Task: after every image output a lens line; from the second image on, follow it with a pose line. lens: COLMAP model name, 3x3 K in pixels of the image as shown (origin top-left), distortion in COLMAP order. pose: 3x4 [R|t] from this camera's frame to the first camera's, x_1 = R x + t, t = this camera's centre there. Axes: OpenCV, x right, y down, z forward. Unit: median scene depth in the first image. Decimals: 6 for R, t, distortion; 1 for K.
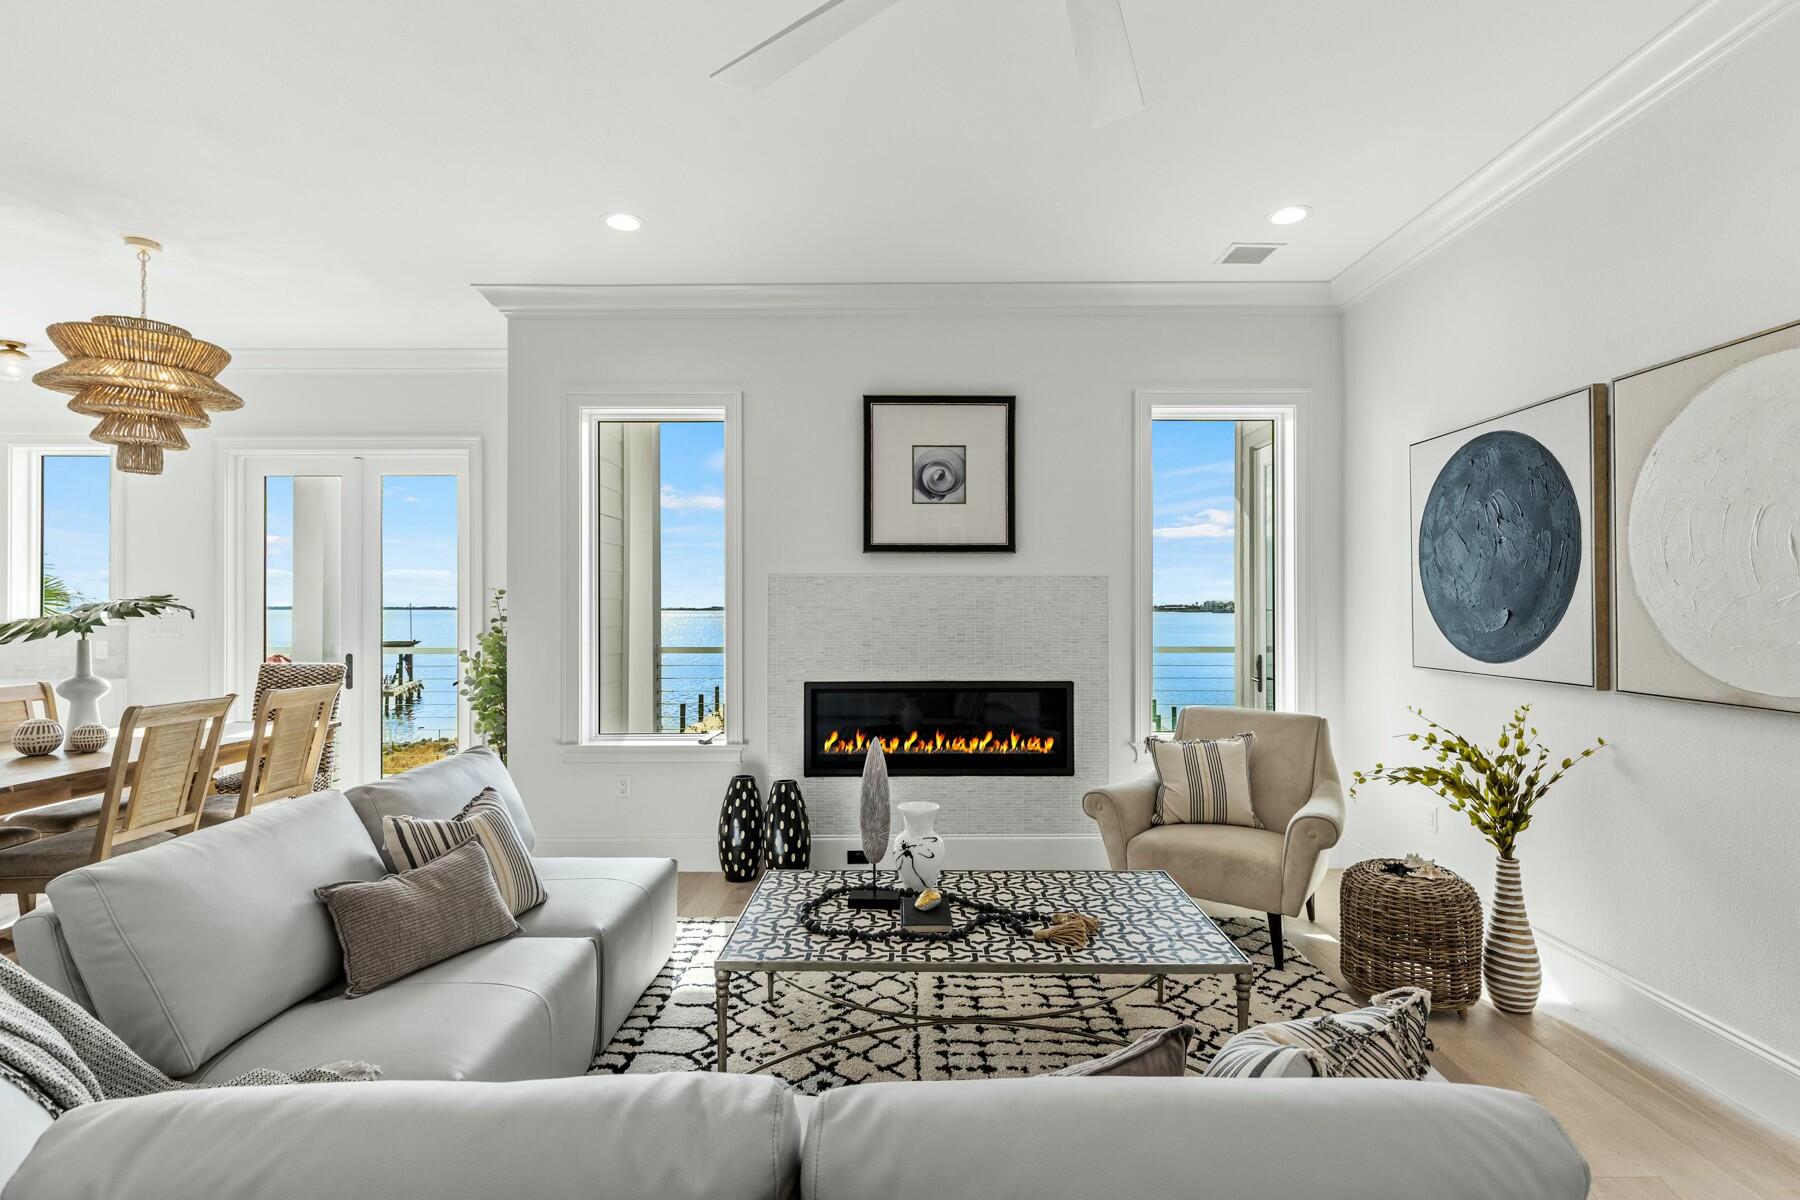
lens RADIAL K [[849.4, 0, 902.6], [0, 849.4, 602.4], [0, 0, 1]] dist [0.004569, -0.001998]
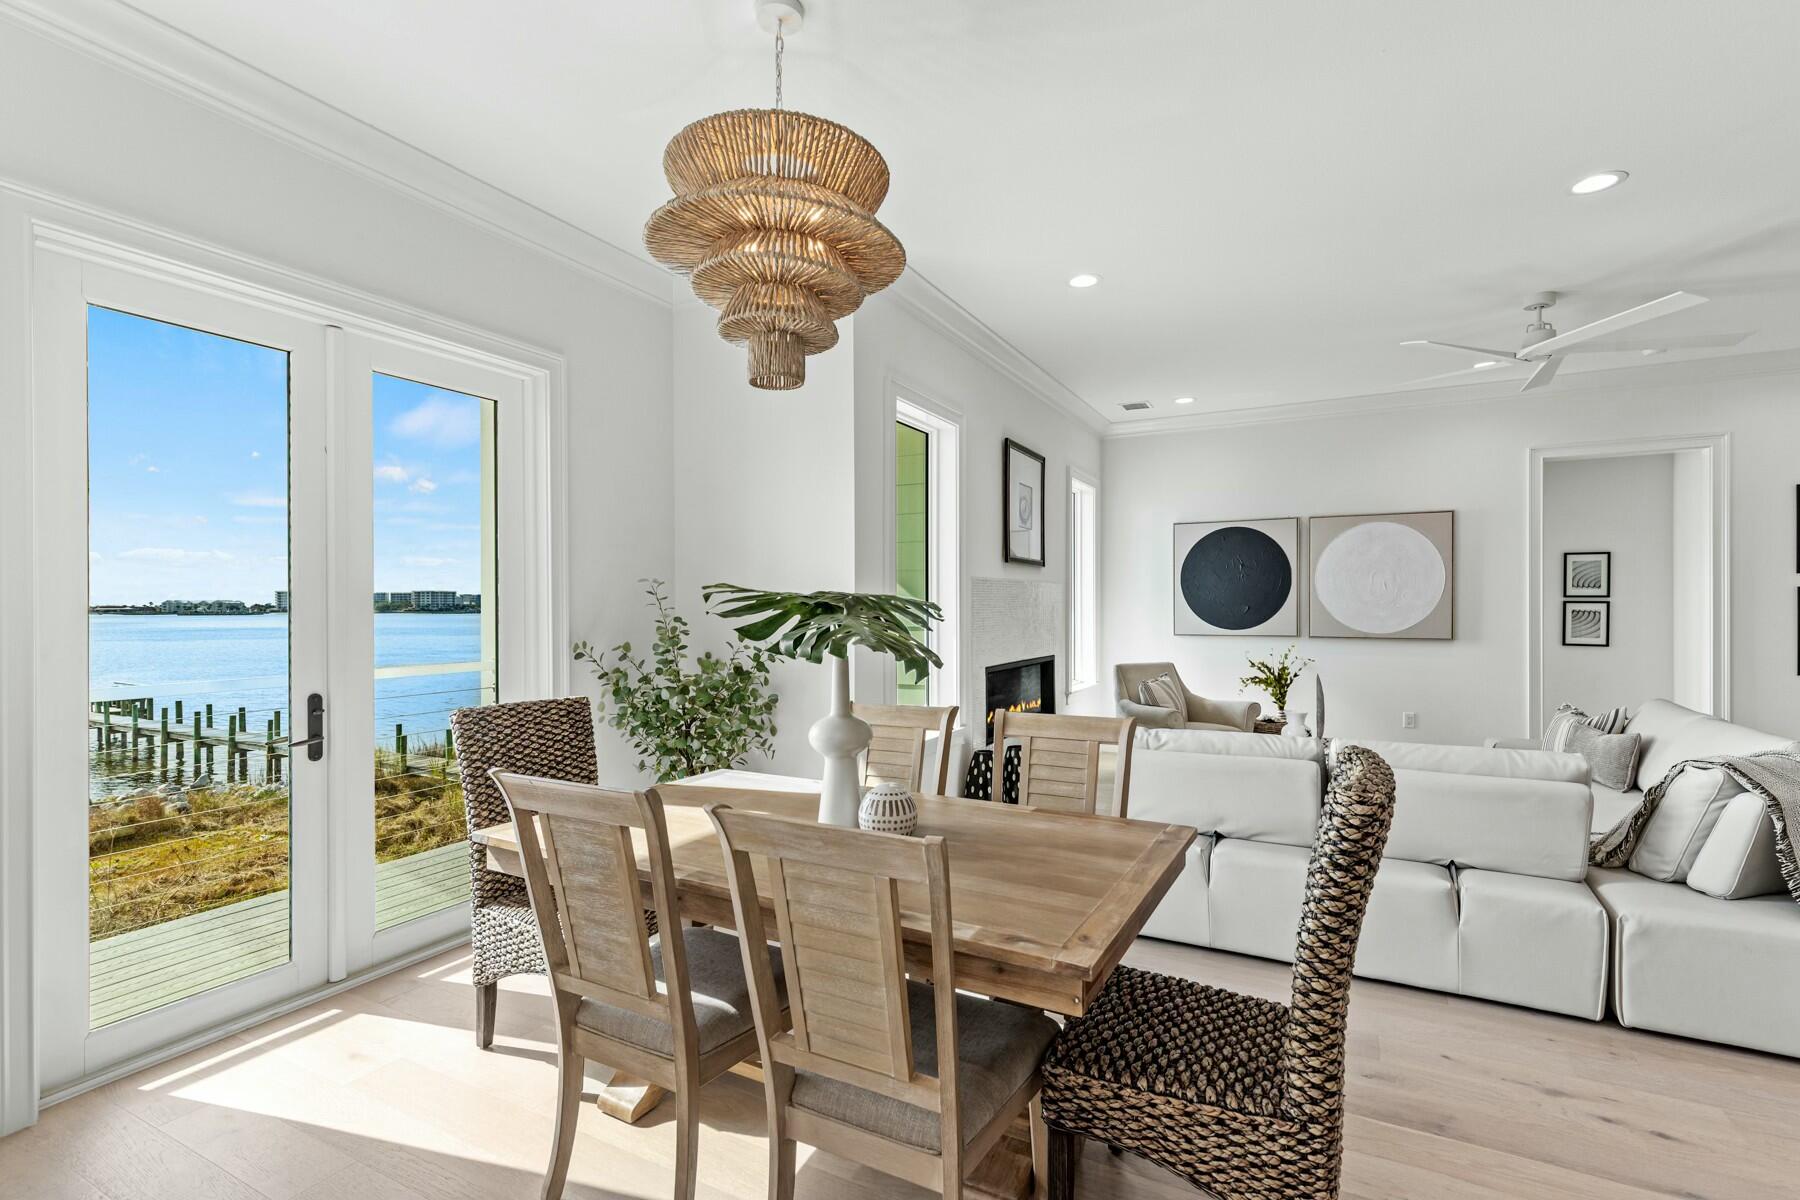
lens RADIAL K [[807.6, 0, 902.5], [0, 807.6, 603.4], [0, 0, 1]] dist [-0.005992, 0.000313]
pose [[0.457662, 0.000902, 0.889126, -1.365915], [-0.001493, 0.999999, -0.000246, 0.002685], [-0.889125, -0.001215, 0.457663, 0.680887]]
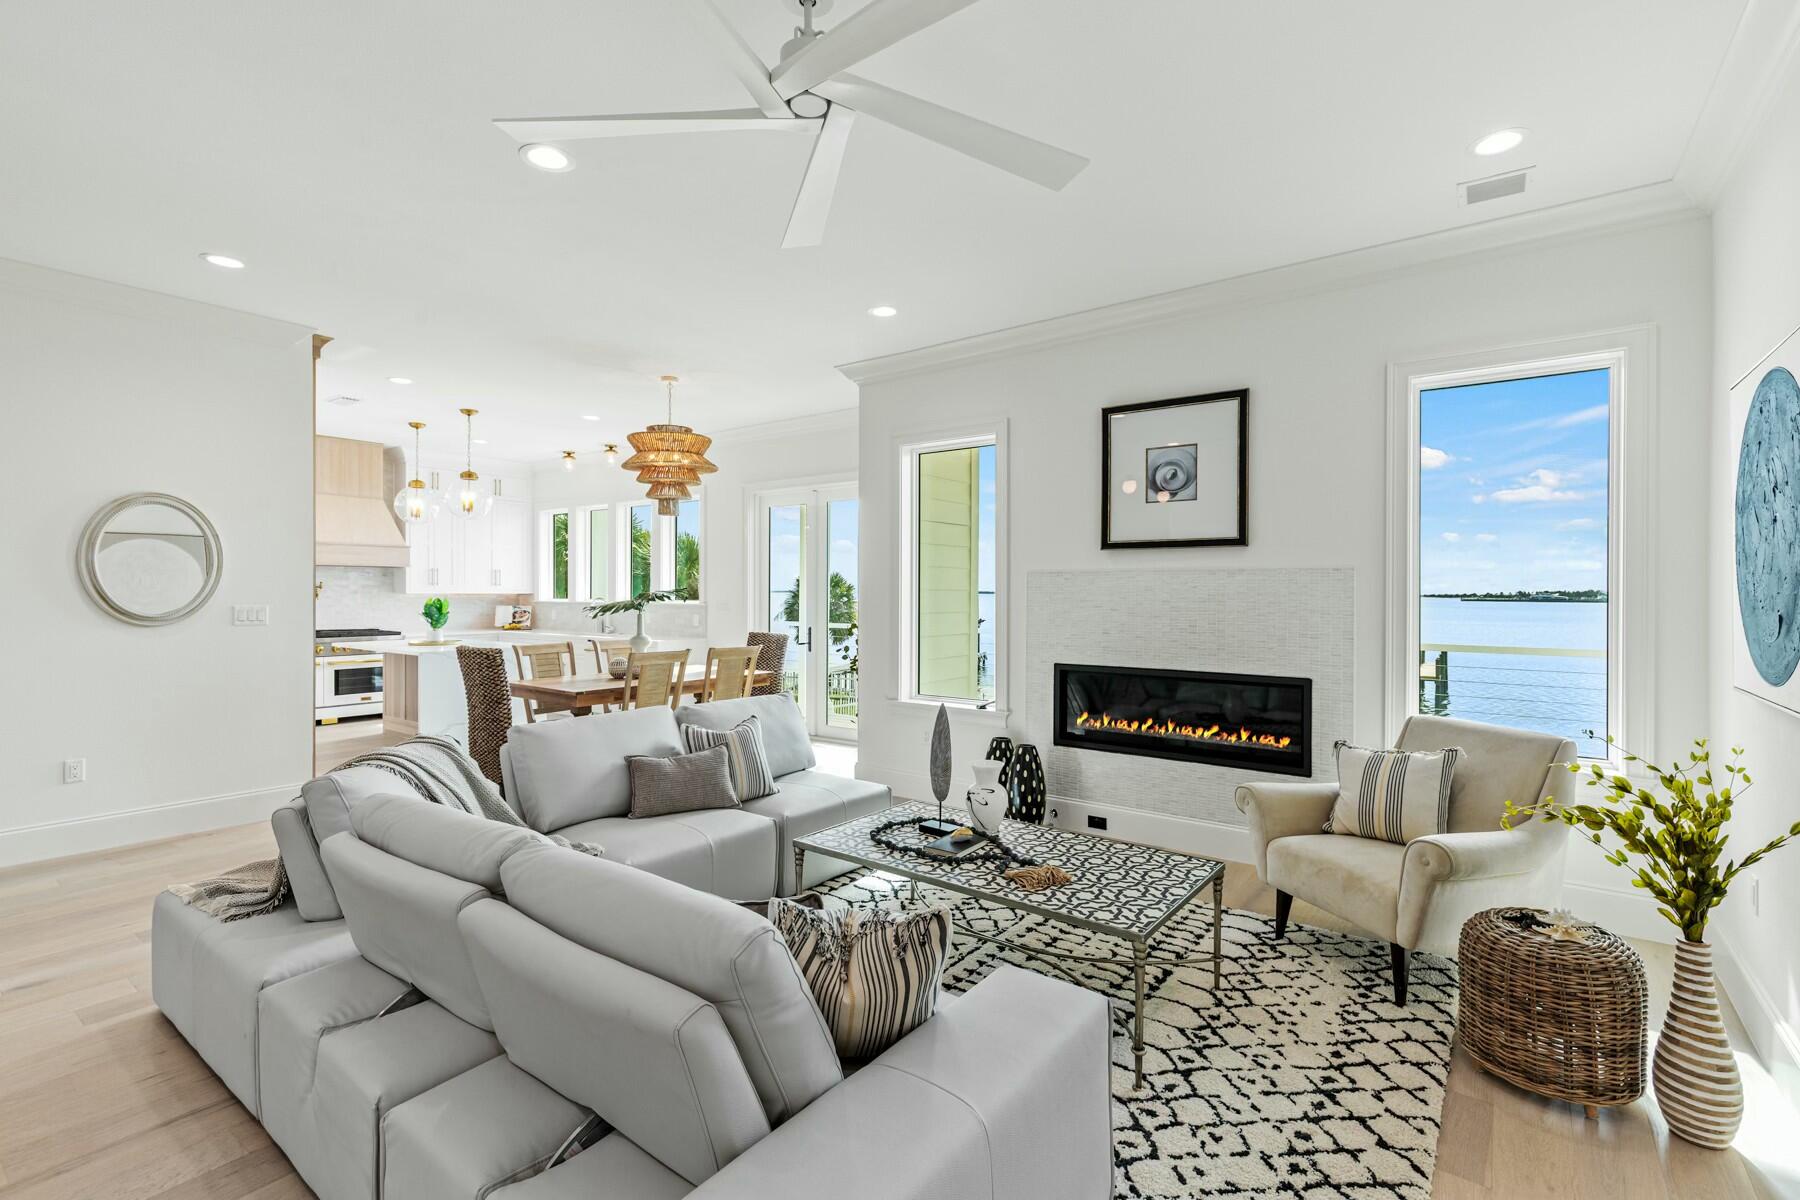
lens RADIAL K [[811.0, 0, 901.0], [0, 811.0, 593.9], [0, 0, 1]] dist [0.011608, -0.000287]
pose [[0.800311, 0.005769, -0.599558, 0.439667], [-0.001685, 0.999971, 0.007372, -0.009845], [0.599583, -0.004890, 0.800298, -0.009237]]
